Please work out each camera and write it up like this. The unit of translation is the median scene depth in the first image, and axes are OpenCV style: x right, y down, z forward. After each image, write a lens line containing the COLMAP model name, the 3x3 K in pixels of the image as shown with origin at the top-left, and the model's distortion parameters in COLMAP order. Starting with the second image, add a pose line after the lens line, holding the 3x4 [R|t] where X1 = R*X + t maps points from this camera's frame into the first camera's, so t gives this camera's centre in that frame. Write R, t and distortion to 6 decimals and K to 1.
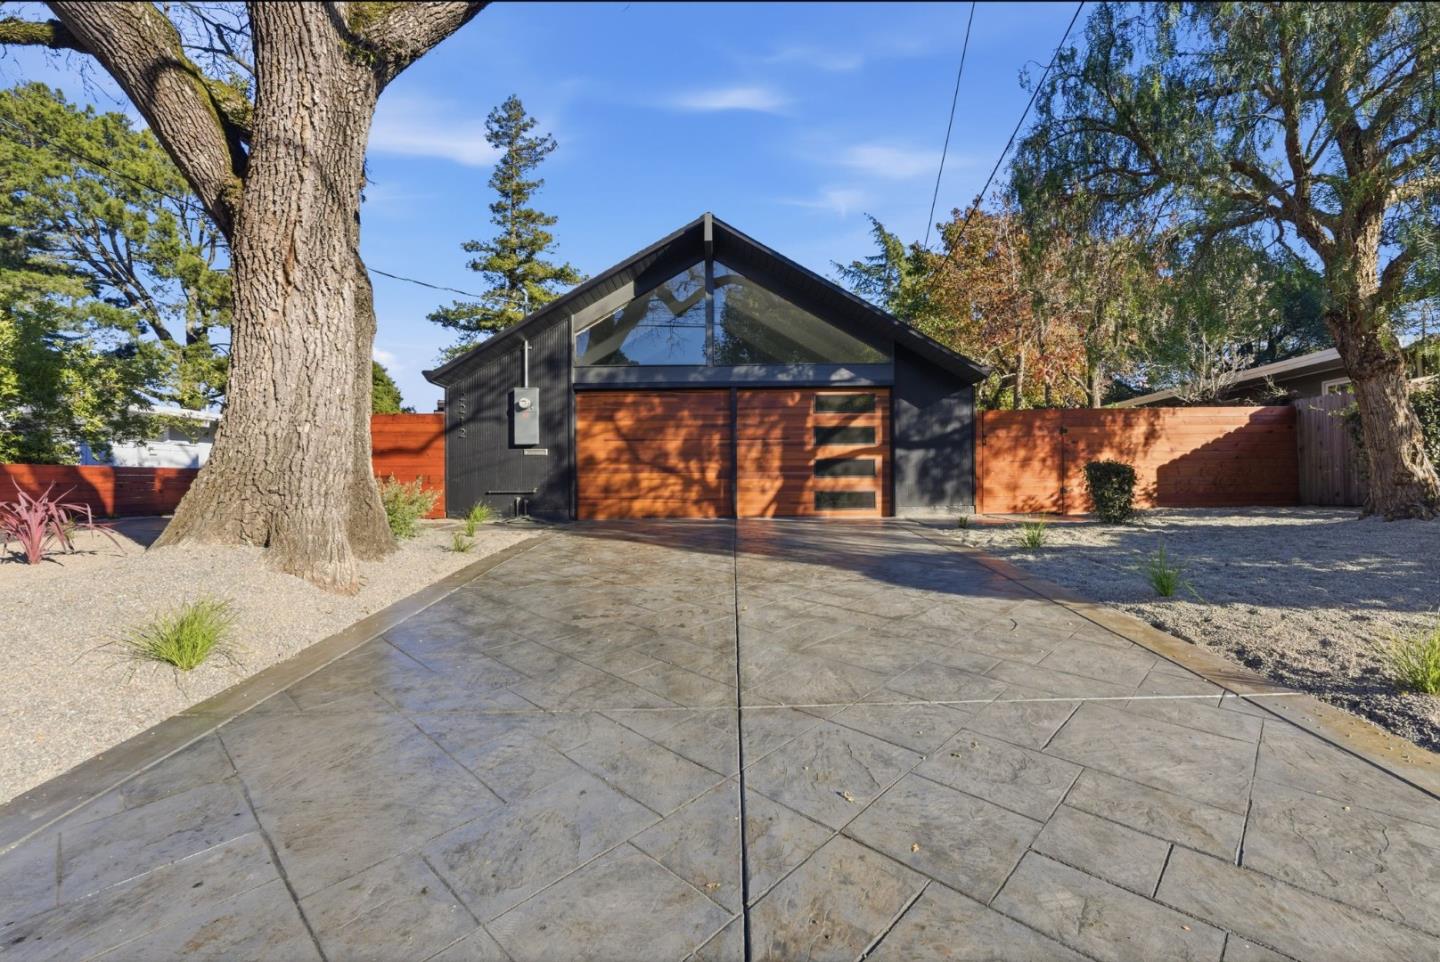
lens RADIAL K [[638.2, 0, 718.7], [0, 638.2, 467.5], [0, 0, 1]] dist [0.001269, 0.000129]
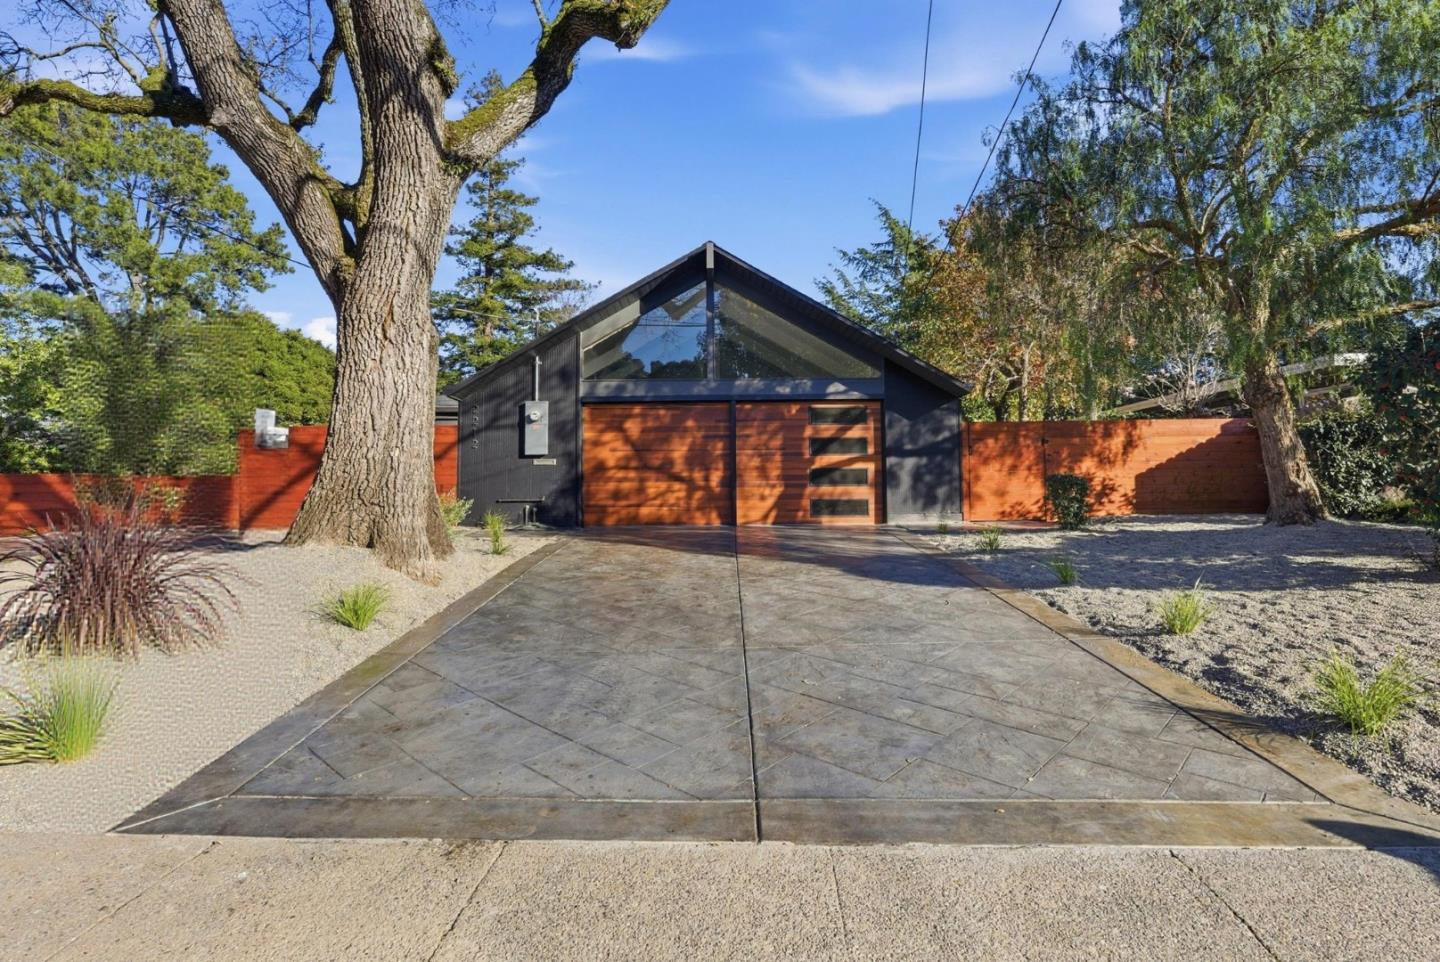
lens RADIAL K [[741.2, 0, 722.3], [0, 741.2, 425.4], [0, 0, 1]] dist [0.001213, 0.000334]
pose [[0.999885, 0.000337, 0.015154, -0.012984], [0.000500, 0.998475, -0.055202, -0.016235], [-0.015150, 0.055203, 0.998360, -0.220010]]
